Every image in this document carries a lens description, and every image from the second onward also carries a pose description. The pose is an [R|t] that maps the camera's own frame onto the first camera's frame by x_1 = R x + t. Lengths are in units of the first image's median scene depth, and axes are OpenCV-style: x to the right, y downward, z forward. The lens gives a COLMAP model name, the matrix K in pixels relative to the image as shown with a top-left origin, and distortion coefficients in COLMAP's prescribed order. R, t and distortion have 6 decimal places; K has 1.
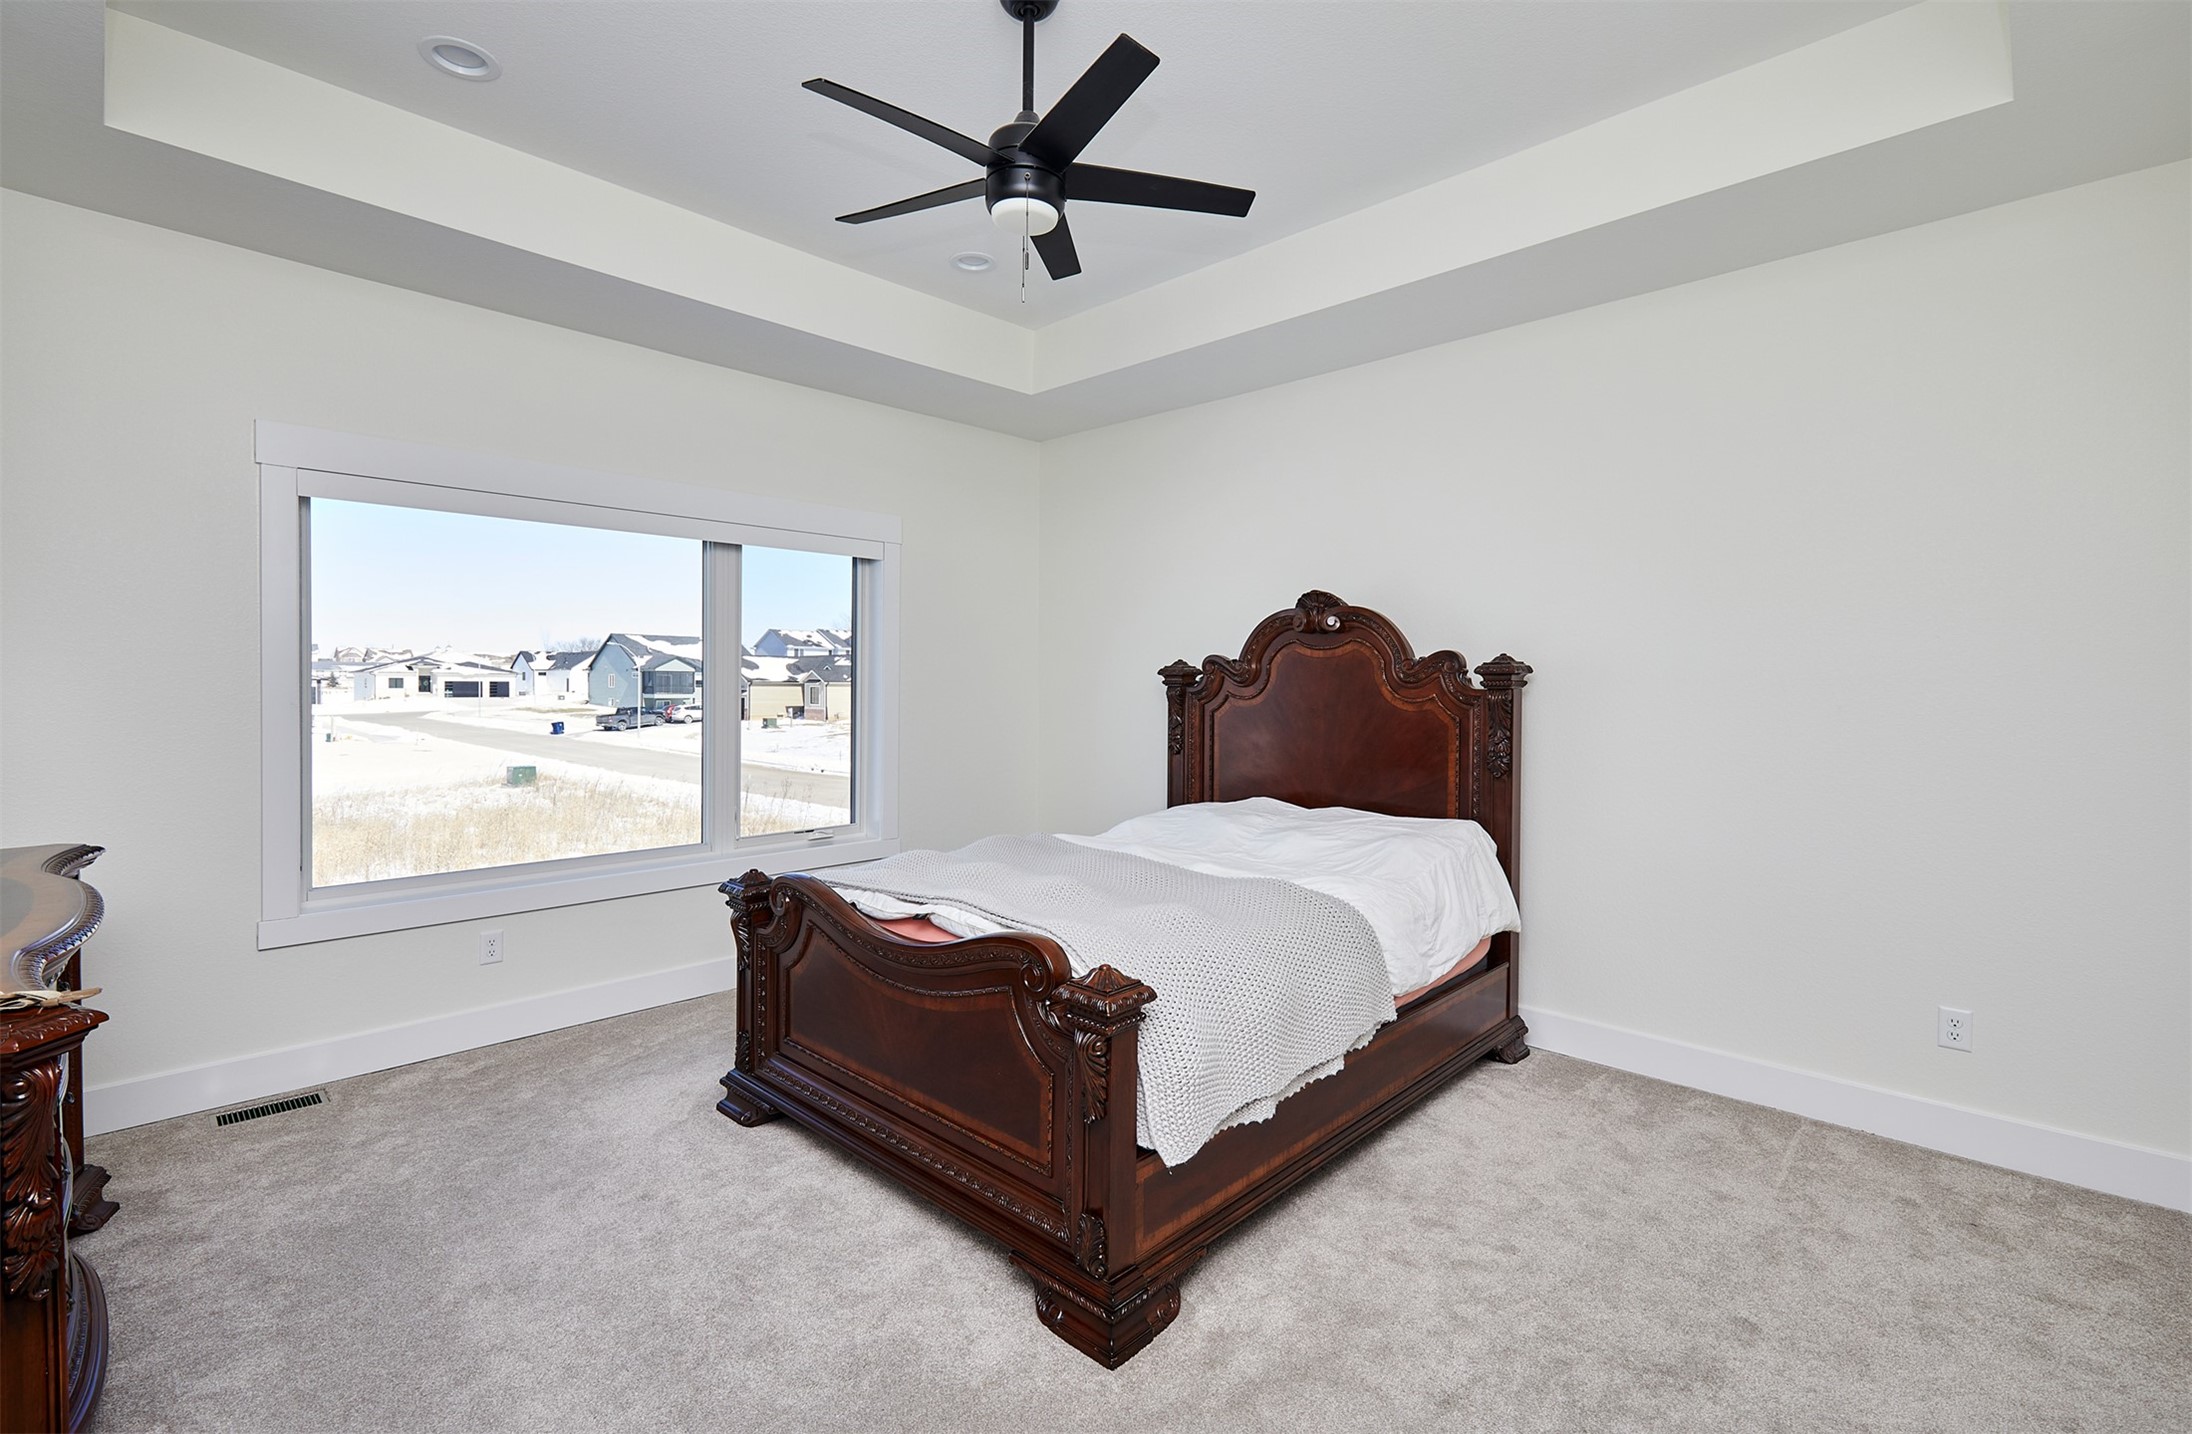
lens RADIAL K [[971.4, 0, 1096.6], [0, 971.4, 686.1], [0, 0, 1]] dist [0.026515, 0.000085]
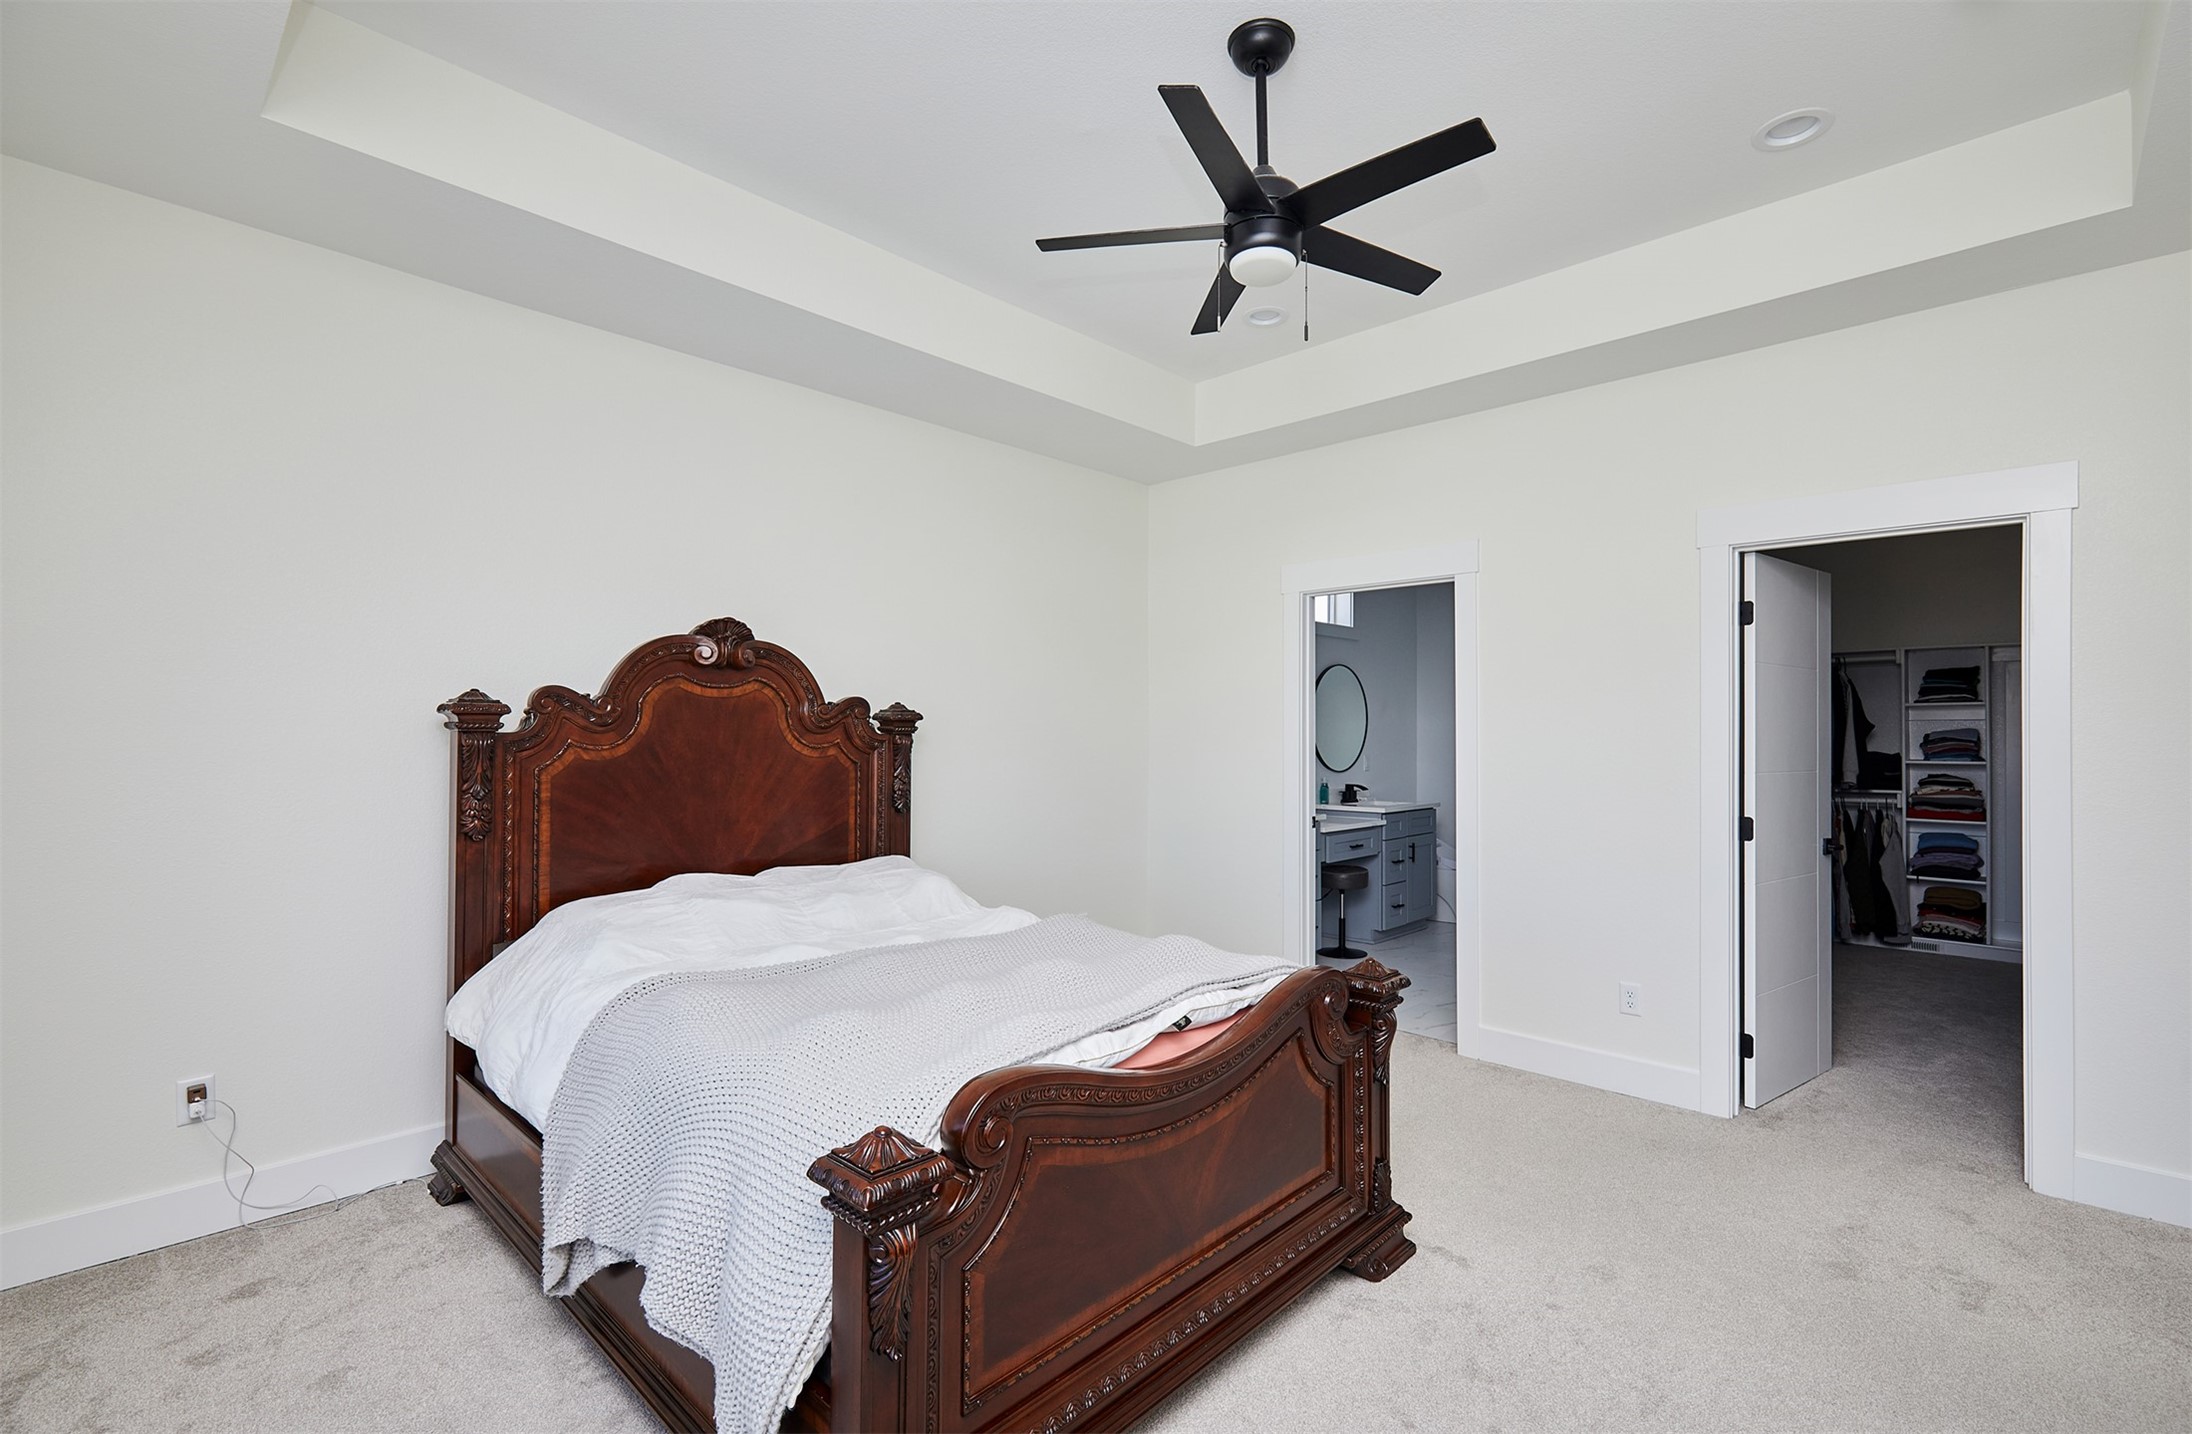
lens RADIAL K [[994.1, 0, 1096.0], [0, 994.1, 717.0], [0, 0, 1]] dist [0.026569, 0.000166]
pose [[-0.004627, 0.011023, 0.999929, -0.674701], [-0.003013, 0.999935, -0.011037, -0.004166], [-0.999985, -0.003064, -0.004594, 0.724912]]
